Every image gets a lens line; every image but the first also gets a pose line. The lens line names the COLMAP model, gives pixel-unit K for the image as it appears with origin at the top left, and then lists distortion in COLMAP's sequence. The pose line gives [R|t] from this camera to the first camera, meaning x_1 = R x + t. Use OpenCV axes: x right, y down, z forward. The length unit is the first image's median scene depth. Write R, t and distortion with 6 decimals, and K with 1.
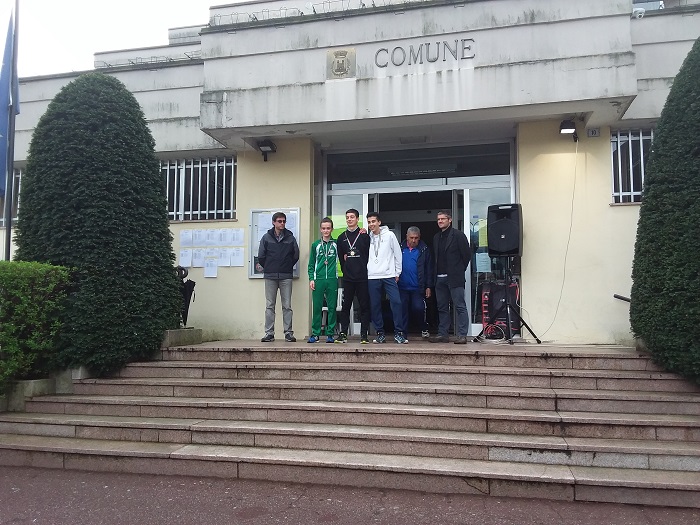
lens RADIAL K [[568.8, 0, 350.0], [0, 568.8, 262.5], [0, 0, 1]] dist [0.106273, -0.183536]
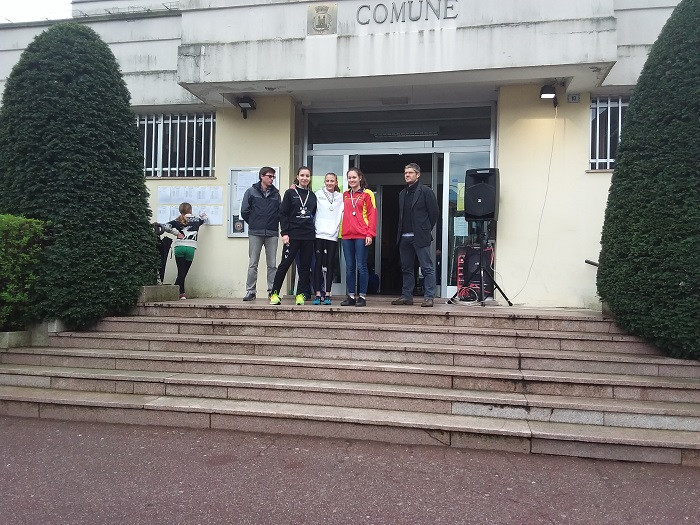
lens RADIAL K [[568.8, 0, 350.0], [0, 568.8, 262.5], [0, 0, 1]] dist [0.106273, -0.183536]
pose [[0.999452, 0.020160, 0.026237, 0.017156], [-0.021835, 0.997633, 0.065203, 0.003328], [-0.024860, -0.065740, 0.997527, -0.011531]]
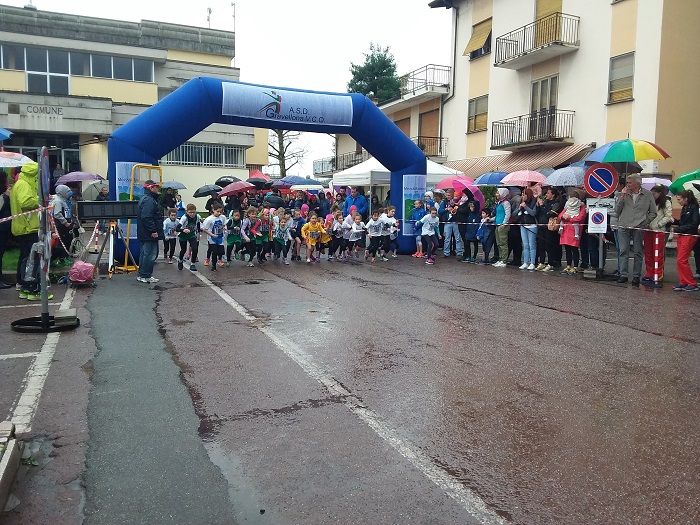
lens RADIAL K [[570.3, 0, 350.0], [0, 570.3, 262.5], [0, 0, 1]] dist [0.104995, -0.181537]
pose [[0.821171, -0.043275, 0.569039, -0.389697], [-0.063567, 0.983980, 0.166564, -0.211482], [-0.567131, -0.172949, 0.805265, -3.040719]]
